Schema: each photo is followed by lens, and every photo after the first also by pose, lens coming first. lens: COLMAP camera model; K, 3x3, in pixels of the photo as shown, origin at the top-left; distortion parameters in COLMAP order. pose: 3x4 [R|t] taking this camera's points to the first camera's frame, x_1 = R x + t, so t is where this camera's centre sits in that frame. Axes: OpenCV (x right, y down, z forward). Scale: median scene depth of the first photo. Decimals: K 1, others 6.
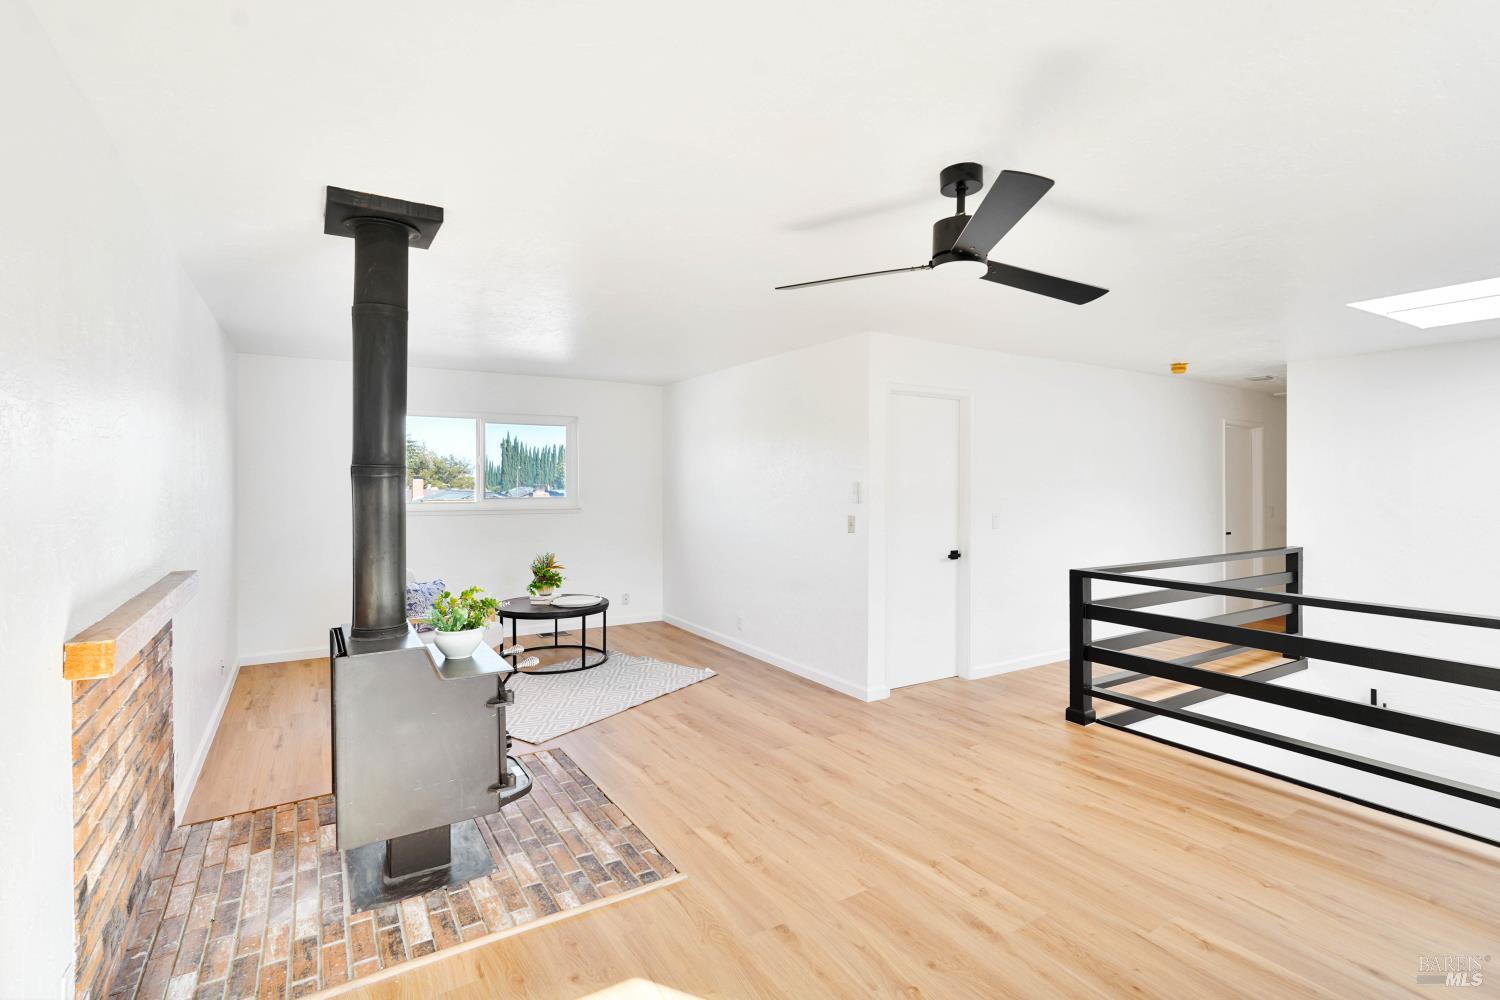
lens RADIAL K [[704.8, 0, 753.5], [0, 704.8, 487.4], [0, 0, 1]] dist [-0.005636, 0.001837]
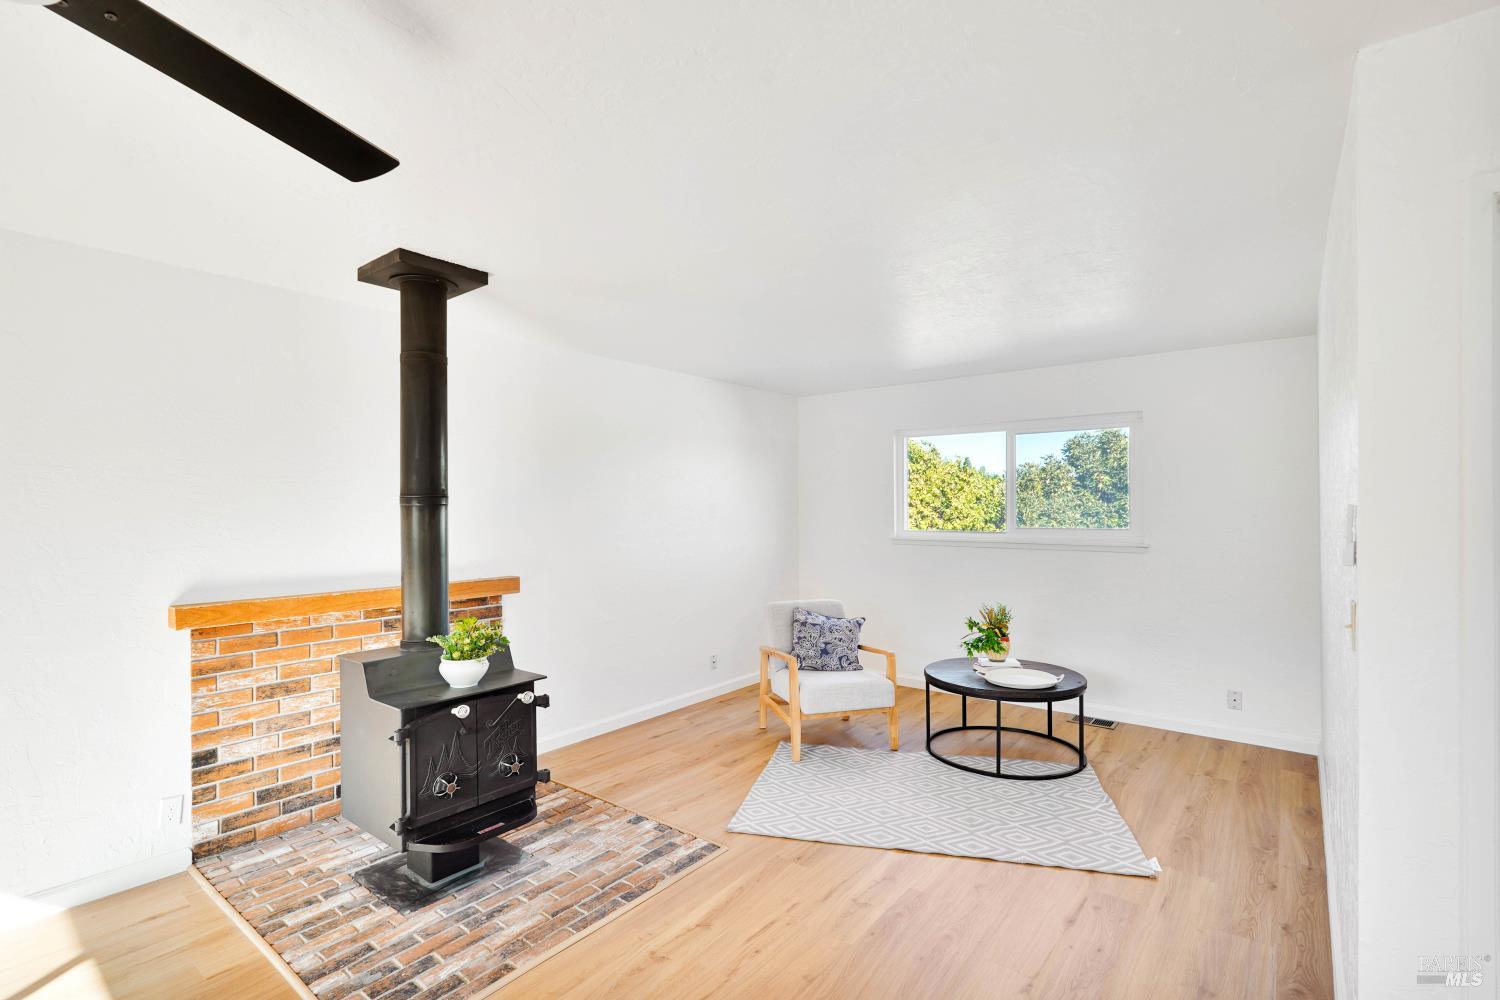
lens RADIAL K [[704.8, 0, 750.4], [0, 704.8, 512.1], [0, 0, 1]] dist [-0.005636, 0.001837]
pose [[0.334360, 0.000873, -0.942445, 0.601915], [-0.008076, 0.999966, -0.001939, 0.001068], [0.942411, 0.008260, 0.334356, 0.981278]]
